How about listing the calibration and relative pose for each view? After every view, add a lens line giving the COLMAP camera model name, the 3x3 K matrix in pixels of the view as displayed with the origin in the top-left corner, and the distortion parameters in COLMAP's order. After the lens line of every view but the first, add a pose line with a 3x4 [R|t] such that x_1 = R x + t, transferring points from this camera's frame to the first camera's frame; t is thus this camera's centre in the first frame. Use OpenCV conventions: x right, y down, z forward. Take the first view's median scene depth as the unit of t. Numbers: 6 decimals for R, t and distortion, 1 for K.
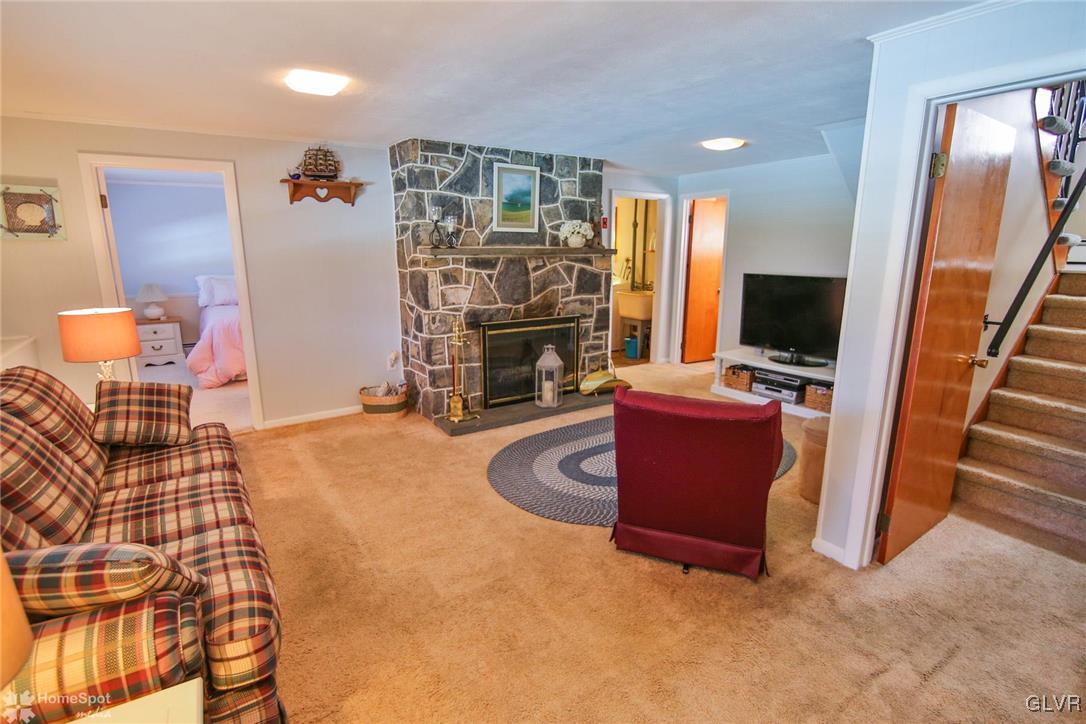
lens RADIAL K [[531.4, 0, 537.3], [0, 531.4, 368.8], [0, 0, 1]] dist [-0.023381, 0.000937]
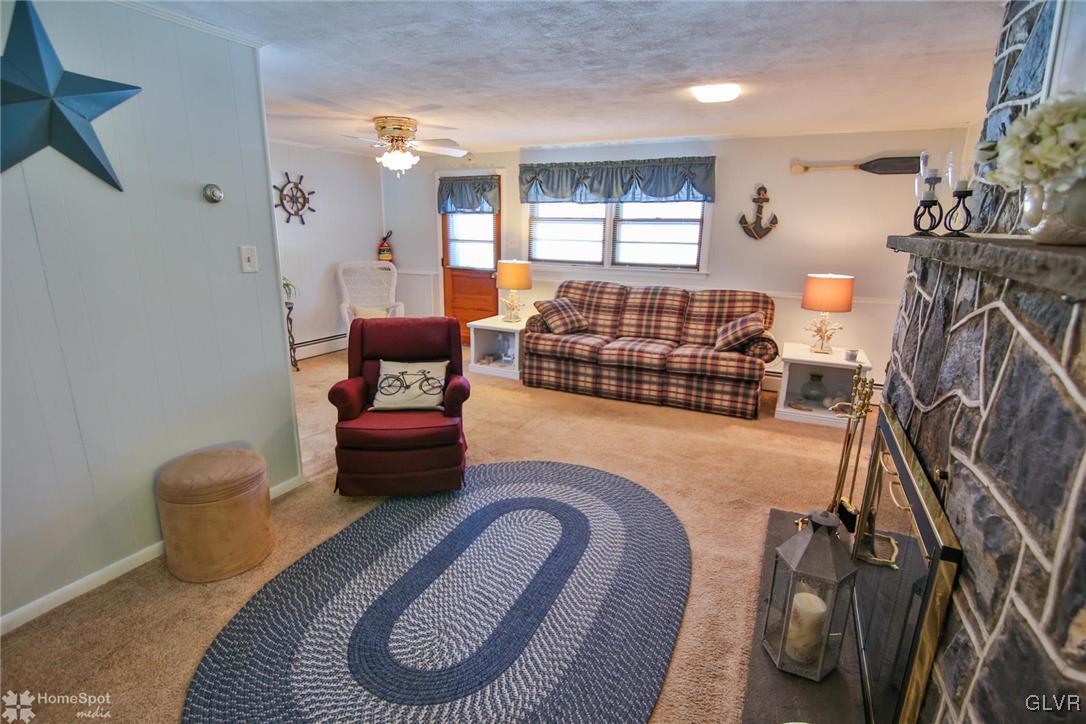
lens RADIAL K [[531.4, 0, 537.3], [0, 531.4, 368.8], [0, 0, 1]] dist [-0.023381, 0.000937]
pose [[-0.863559, 0.116838, -0.490524, 0.501303], [-0.124471, 0.893291, 0.431902, -0.371501], [0.488643, 0.434029, -0.756866, 1.610912]]
